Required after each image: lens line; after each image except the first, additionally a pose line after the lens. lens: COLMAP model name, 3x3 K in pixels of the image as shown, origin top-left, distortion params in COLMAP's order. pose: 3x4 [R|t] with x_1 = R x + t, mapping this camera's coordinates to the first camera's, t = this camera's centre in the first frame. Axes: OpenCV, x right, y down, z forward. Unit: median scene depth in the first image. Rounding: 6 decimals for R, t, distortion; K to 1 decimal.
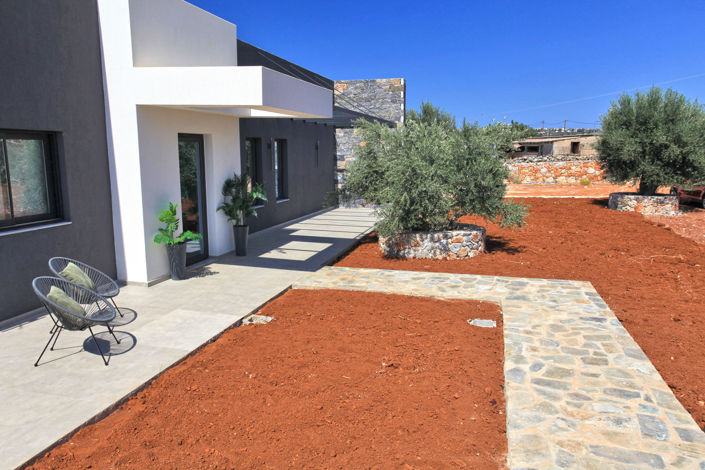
lens RADIAL K [[532.4, 0, 352.5], [0, 532.4, 235.0], [0, 0, 1]] dist [-0.006618, 0.003282]
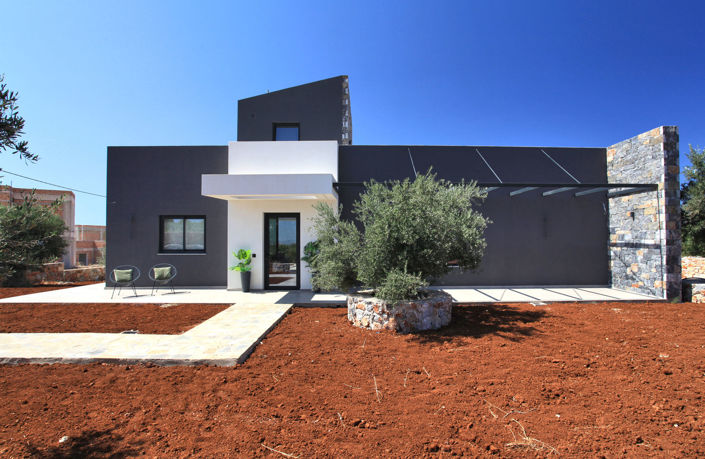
lens RADIAL K [[390.2, 0, 377.2], [0, 390.2, 229.5], [0, 0, 1]] dist [-0.001637, -0.000200]
pose [[0.289065, -0.024379, -0.956999, 1.098218], [-0.148256, 0.986475, -0.069911, -0.101266], [0.945760, 0.162090, 0.281541, 1.027001]]
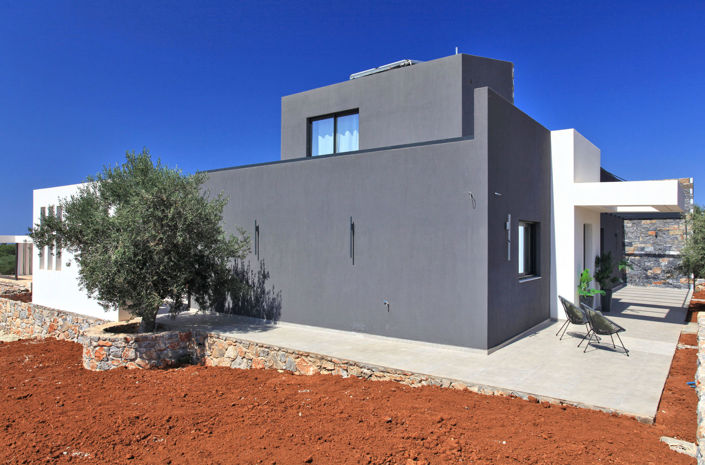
lens RADIAL K [[475.8, 0, 352.5], [0, 475.8, 232.5], [0, 0, 1]] dist [-0.021170, 0.003245]
pose [[0.922480, -0.000878, -0.386044, -0.422346], [-0.066494, 0.984690, -0.161131, 0.095824], [0.380275, 0.174310, 0.908299, -0.473816]]
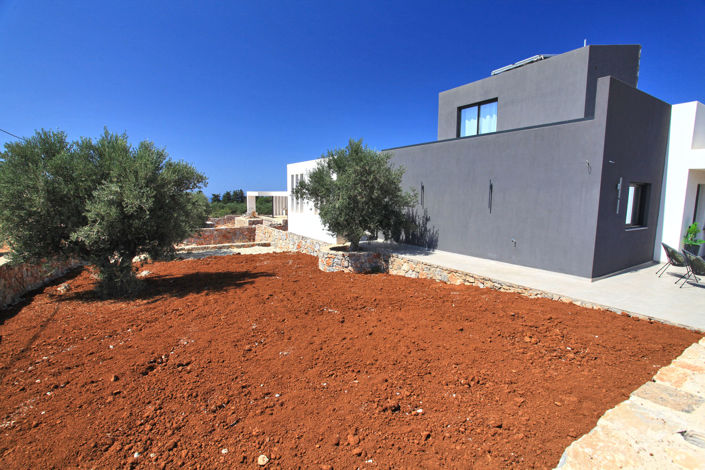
lens RADIAL K [[340.2, 0, 355.9], [0, 340.2, 236.1], [0, 0, 1]] dist [-0.062451, 0.027664]
pose [[0.726077, 0.092684, -0.681338, -0.401043], [-0.118234, 0.992944, 0.009075, 0.108643], [0.677372, 0.073968, 0.731913, -0.575251]]
